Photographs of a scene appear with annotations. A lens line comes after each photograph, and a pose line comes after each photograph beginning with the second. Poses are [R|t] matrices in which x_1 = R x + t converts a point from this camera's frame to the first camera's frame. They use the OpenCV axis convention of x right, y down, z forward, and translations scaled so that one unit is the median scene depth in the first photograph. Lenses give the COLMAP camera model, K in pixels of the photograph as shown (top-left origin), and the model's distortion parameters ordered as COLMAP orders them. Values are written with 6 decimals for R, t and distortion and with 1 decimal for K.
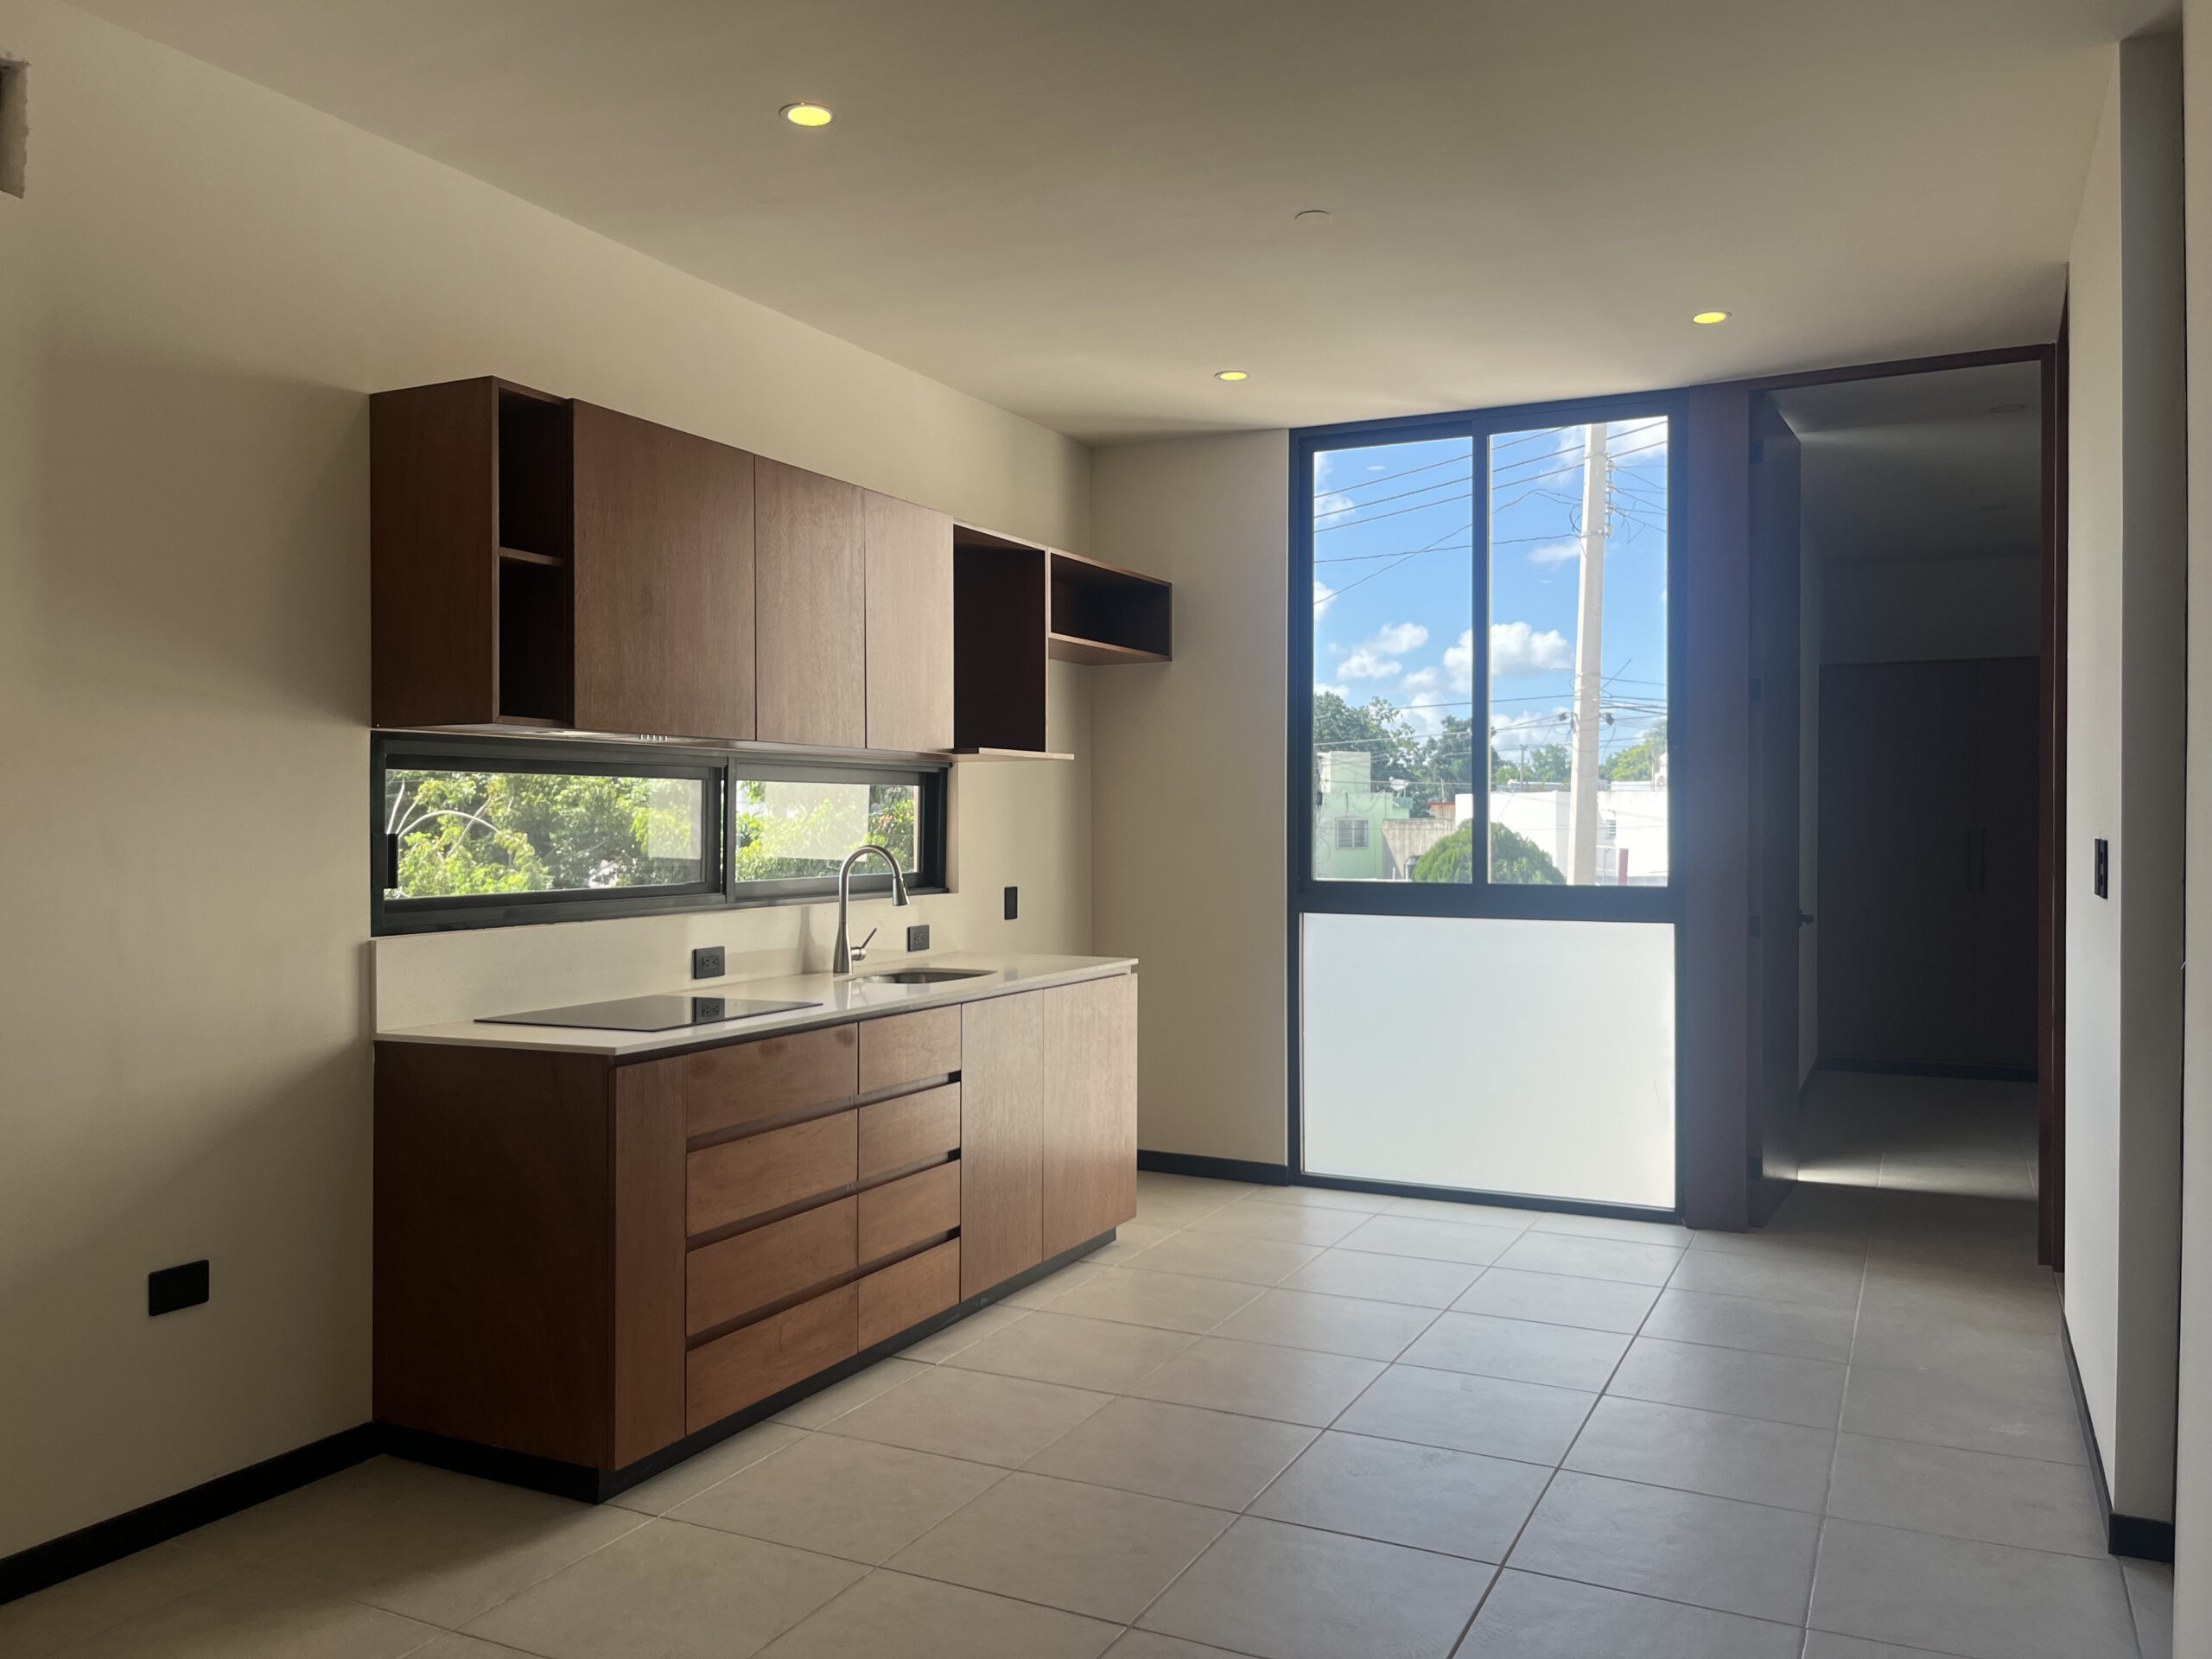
lens RADIAL K [[1684.5, 0, 1105.6], [0, 1684.5, 831.2], [0, 0, 1]] dist [0.016190, -0.039665]
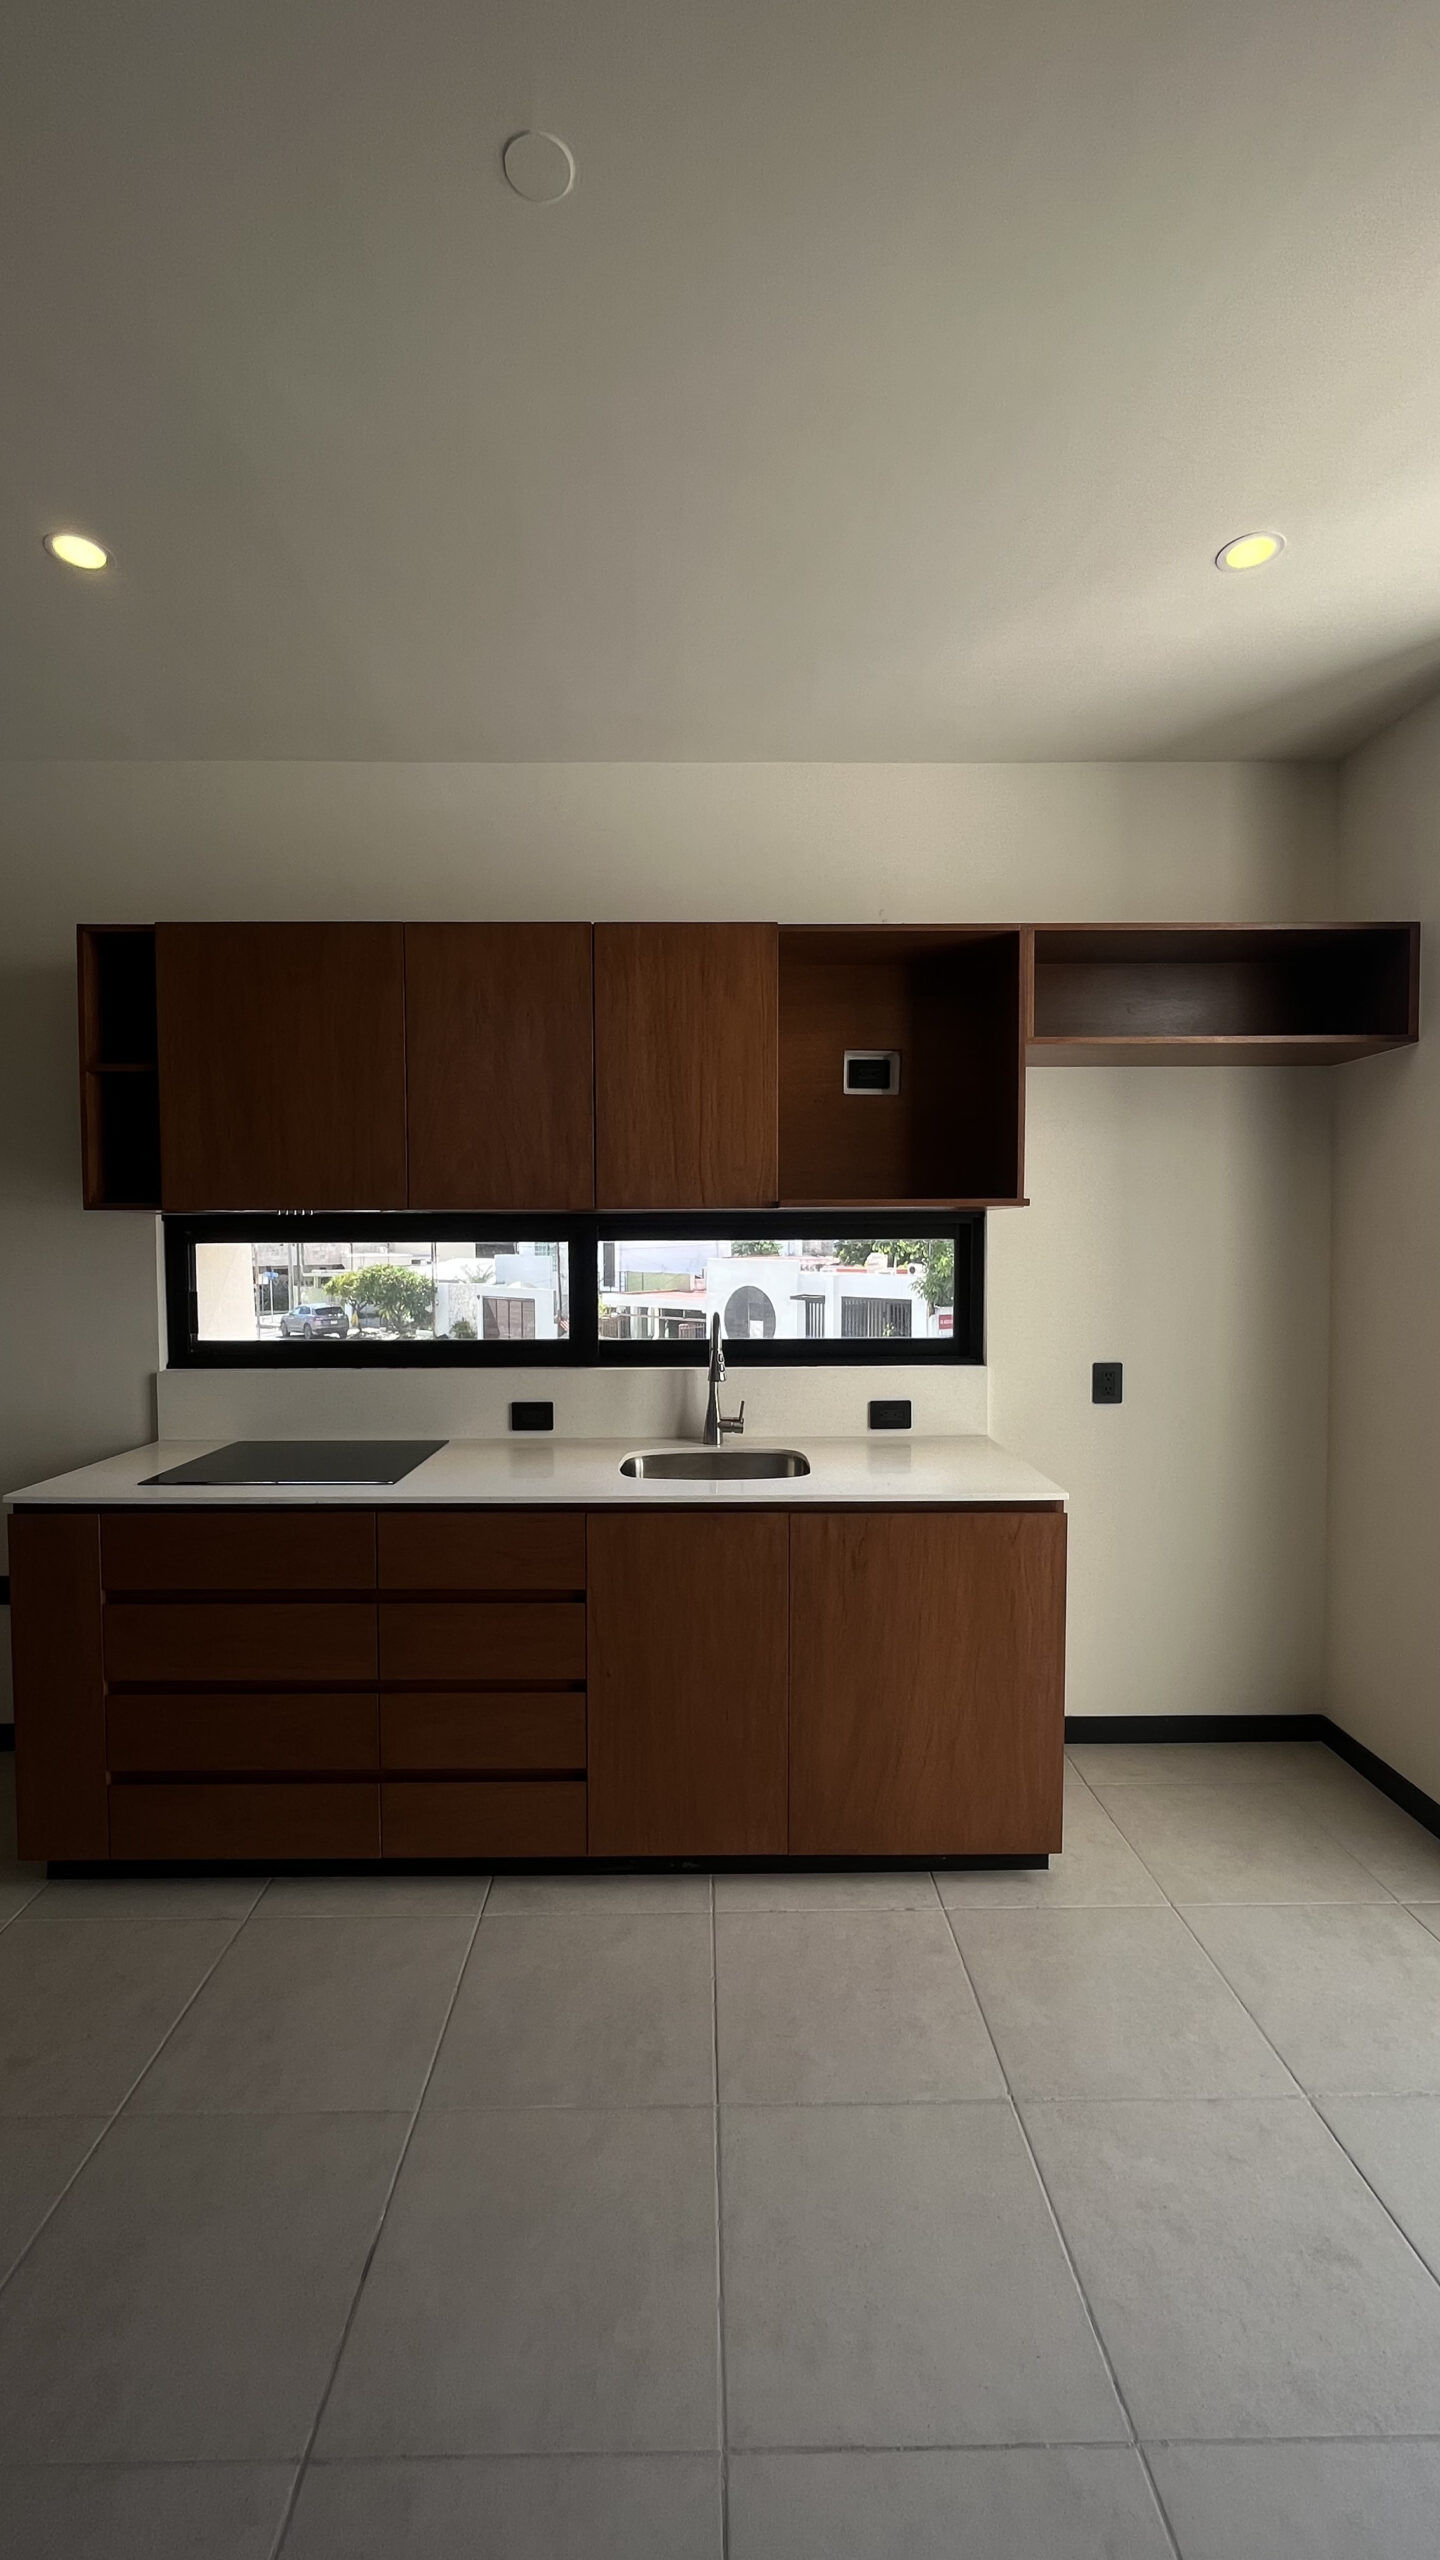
lens RADIAL K [[1061.1, 0, 715.7], [0, 1061.1, 1263.2], [0, 0, 1]] dist [-0.002773, -0.000177]
pose [[0.443799, -0.002960, -0.896121, 0.394276], [-0.001964, 0.999989, -0.004276, -0.014621], [0.896124, 0.003658, 0.443789, 0.780865]]
